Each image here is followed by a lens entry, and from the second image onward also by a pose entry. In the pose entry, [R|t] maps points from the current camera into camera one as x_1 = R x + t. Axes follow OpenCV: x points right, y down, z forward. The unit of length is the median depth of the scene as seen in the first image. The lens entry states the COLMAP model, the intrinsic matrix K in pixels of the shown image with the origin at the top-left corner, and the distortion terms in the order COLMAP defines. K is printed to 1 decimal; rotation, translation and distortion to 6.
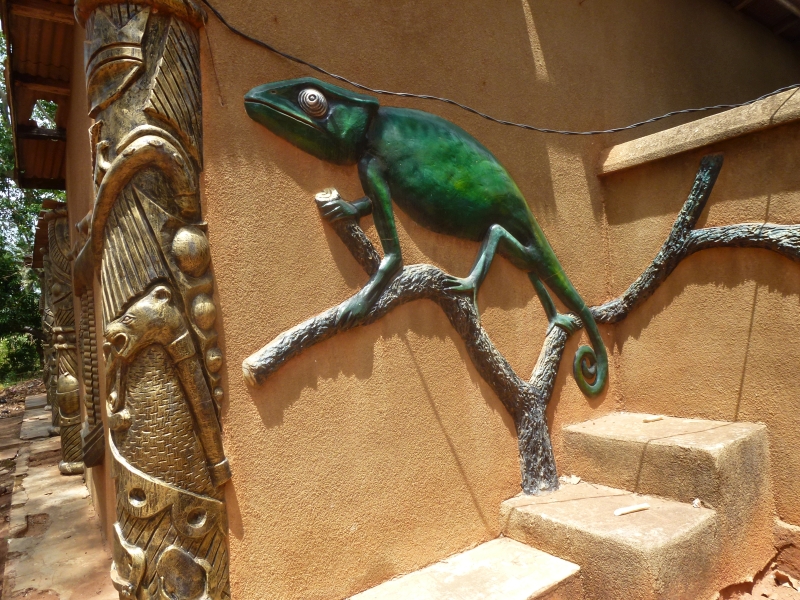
lens RADIAL K [[561.6, 0, 400.1], [0, 561.6, 305.4], [0, 0, 1]] dist [-0.010067, -0.013620]
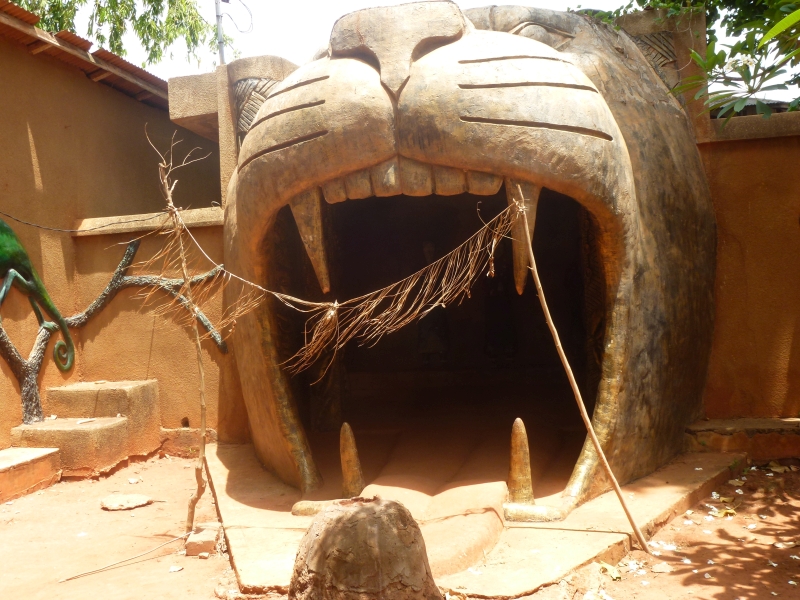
lens RADIAL K [[767.8, 0, 400.4], [0, 767.8, 305.8], [0, 0, 1]] dist [0.000644, 0.000000]
pose [[0.723688, 0.029295, 0.689506, -0.555514], [-0.016772, 0.999550, -0.024864, 0.007810], [-0.689924, 0.006430, 0.723853, -1.449605]]
